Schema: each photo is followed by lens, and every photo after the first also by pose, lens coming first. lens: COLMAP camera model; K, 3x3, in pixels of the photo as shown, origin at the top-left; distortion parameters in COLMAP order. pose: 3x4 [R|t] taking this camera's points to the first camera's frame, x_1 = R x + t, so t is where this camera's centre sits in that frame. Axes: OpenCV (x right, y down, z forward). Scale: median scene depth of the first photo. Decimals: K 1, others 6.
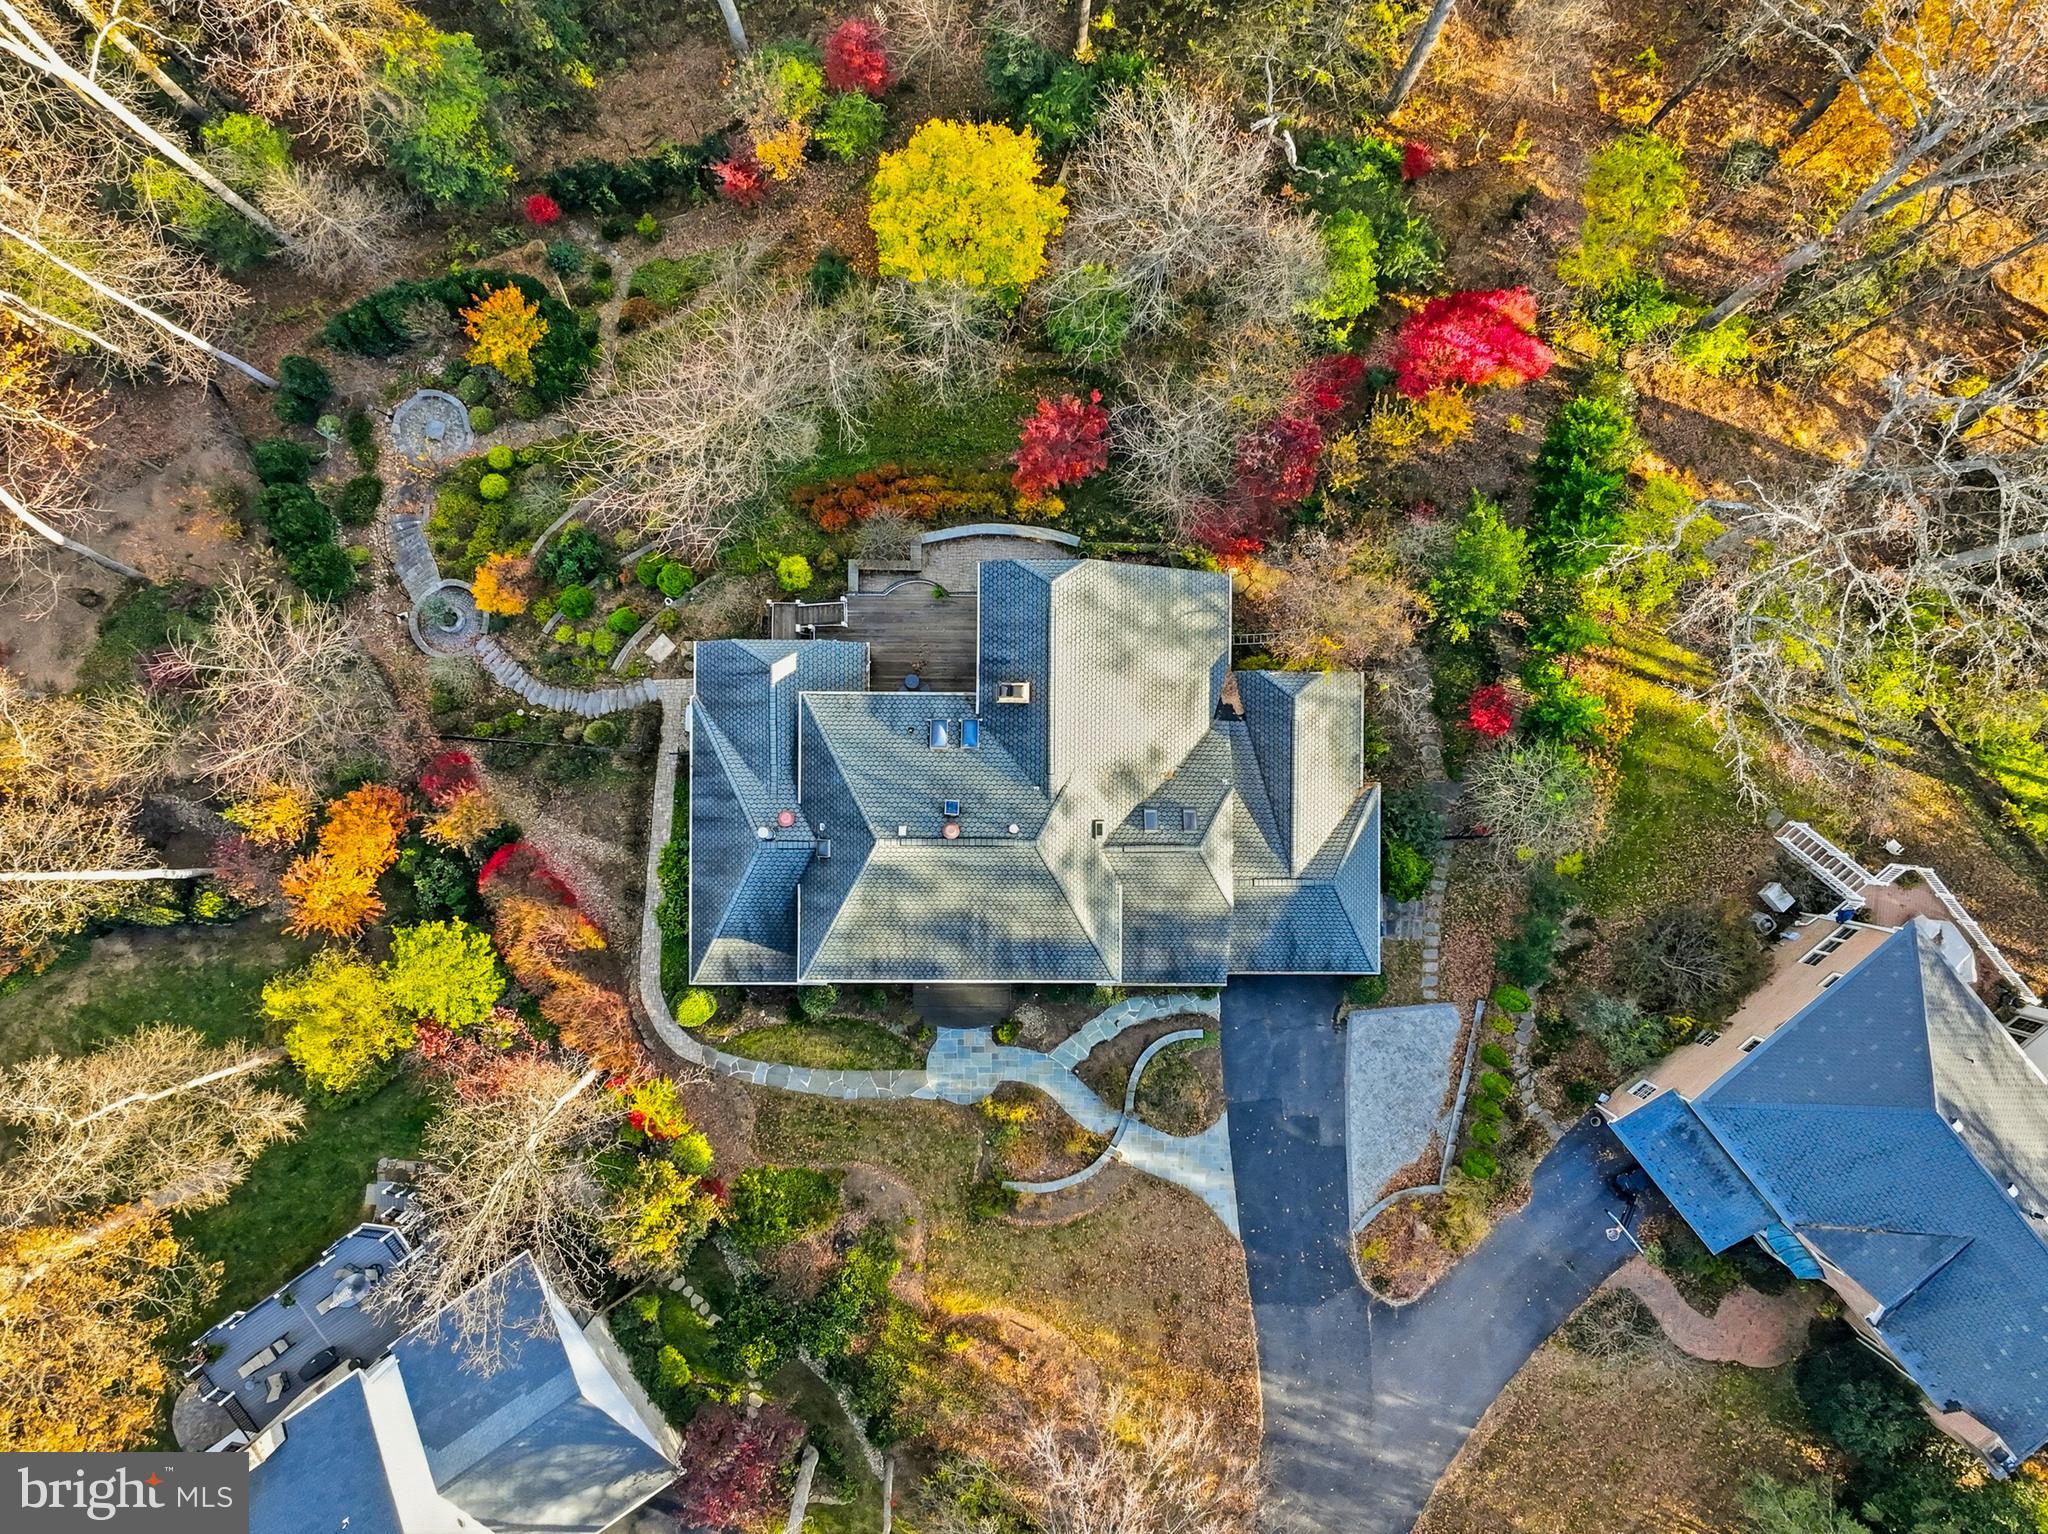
lens RADIAL K [[1420.9, 0, 1017.5], [0, 1420.9, 759.8], [0, 0, 1]] dist [-0.005715, 0.008594]
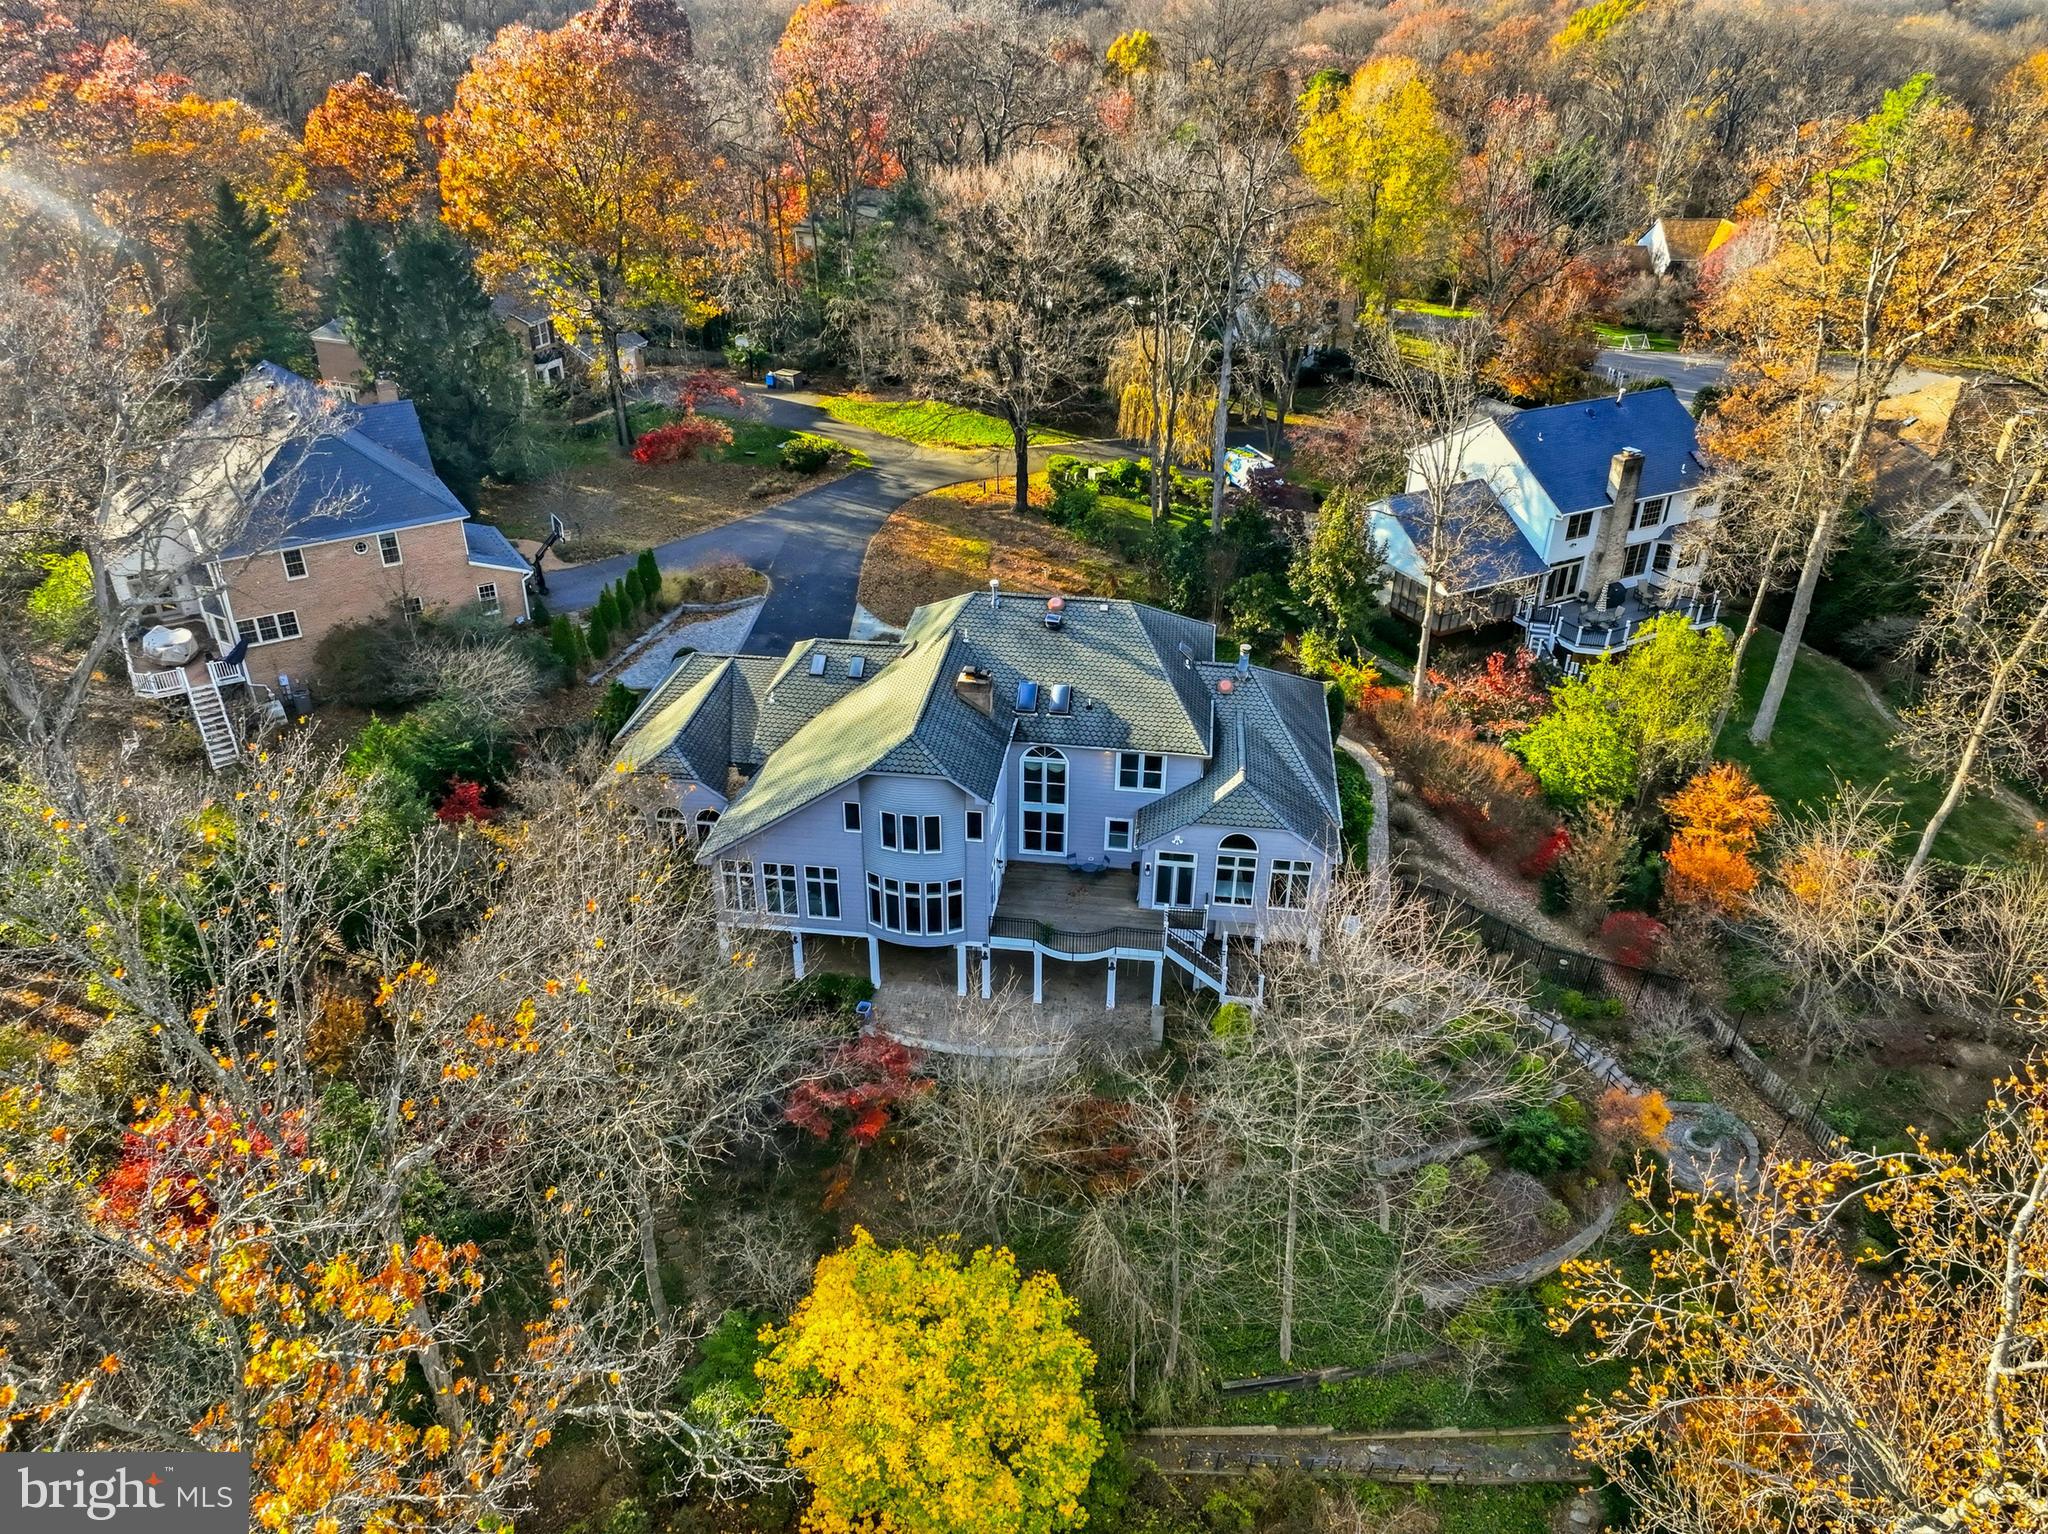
lens RADIAL K [[1420.9, 0, 1025.5], [0, 1420.9, 773.2], [0, 0, 1]] dist [-0.005715, 0.008594]
pose [[-0.993024, -0.071484, 0.093768, -0.111240], [0.117244, -0.514336, 0.849536, -0.752963], [-0.012500, 0.854604, 0.519130, 0.496928]]
